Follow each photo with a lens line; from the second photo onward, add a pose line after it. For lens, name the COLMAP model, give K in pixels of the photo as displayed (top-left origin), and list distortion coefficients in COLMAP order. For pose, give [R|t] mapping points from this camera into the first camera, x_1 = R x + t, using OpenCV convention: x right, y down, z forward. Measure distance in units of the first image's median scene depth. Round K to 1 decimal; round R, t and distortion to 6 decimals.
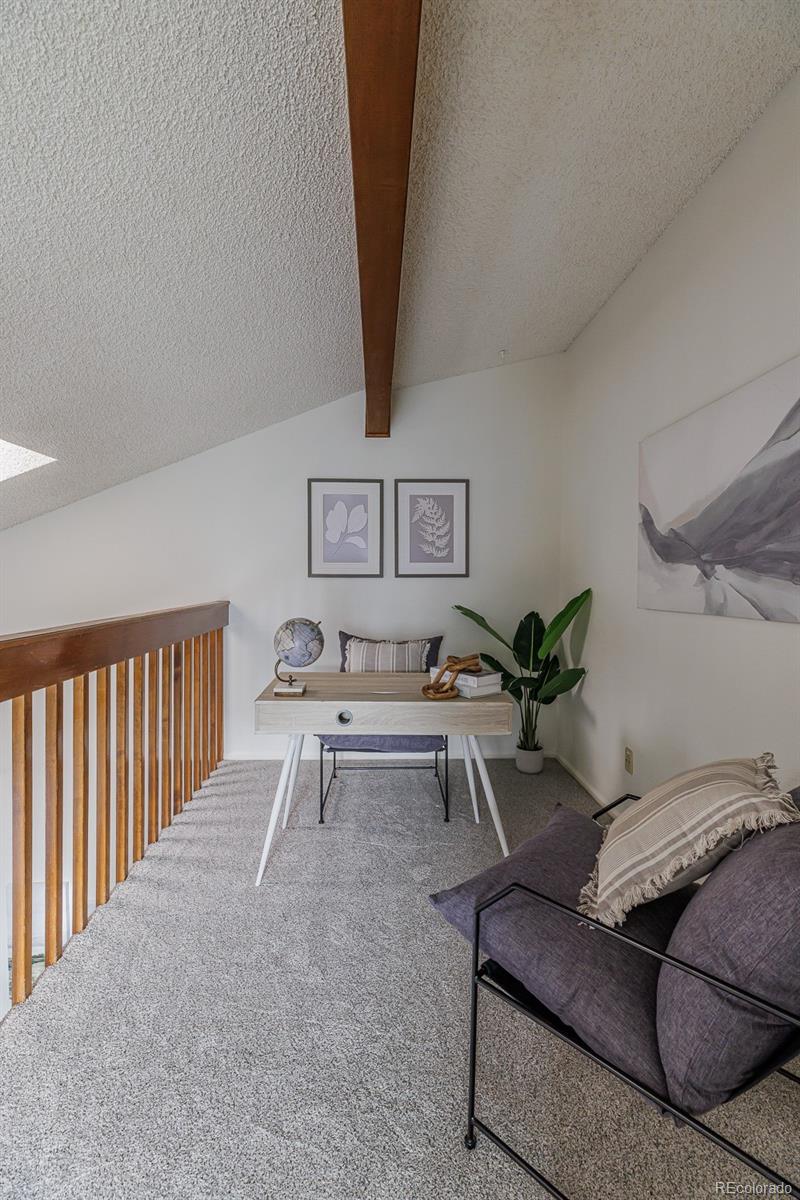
lens RADIAL K [[541.0, 0, 394.7], [0, 541.0, 592.5], [0, 0, 1]] dist [0.002351, 0.001027]
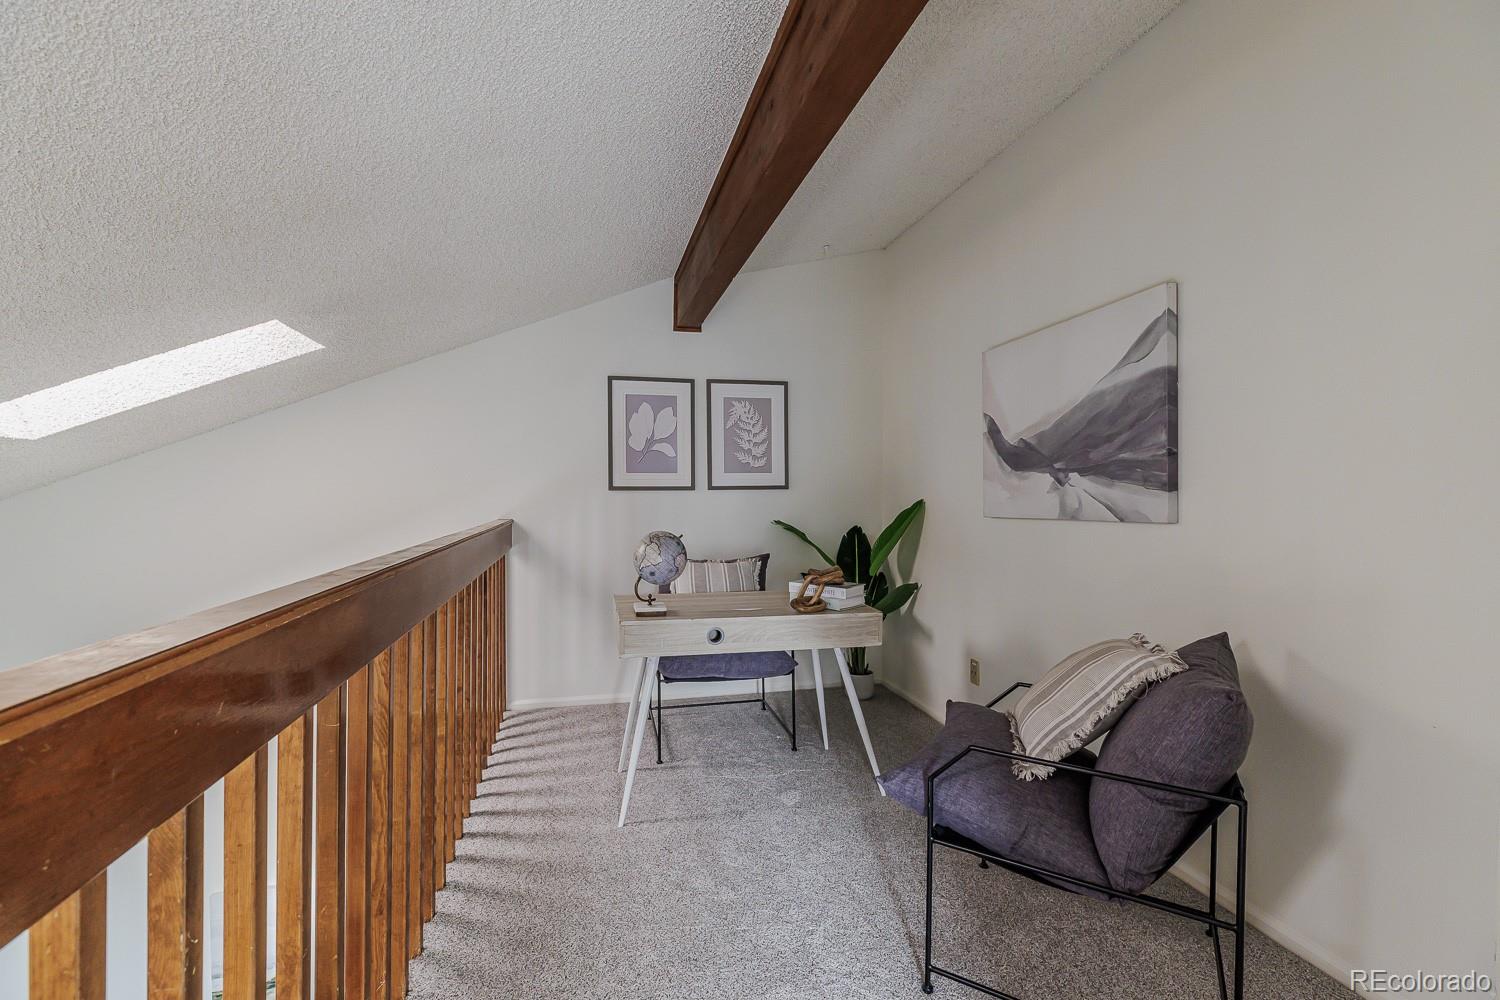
lens RADIAL K [[676.2, 0, 750.0], [0, 676.2, 500.0], [0, 0, 1]] dist [0.002351, 0.001027]
pose [[0.979902, -0.008635, 0.199293, -0.249485], [0.012581, 0.999749, -0.018541, 0.016733], [-0.199082, 0.020676, 0.979765, -0.158138]]
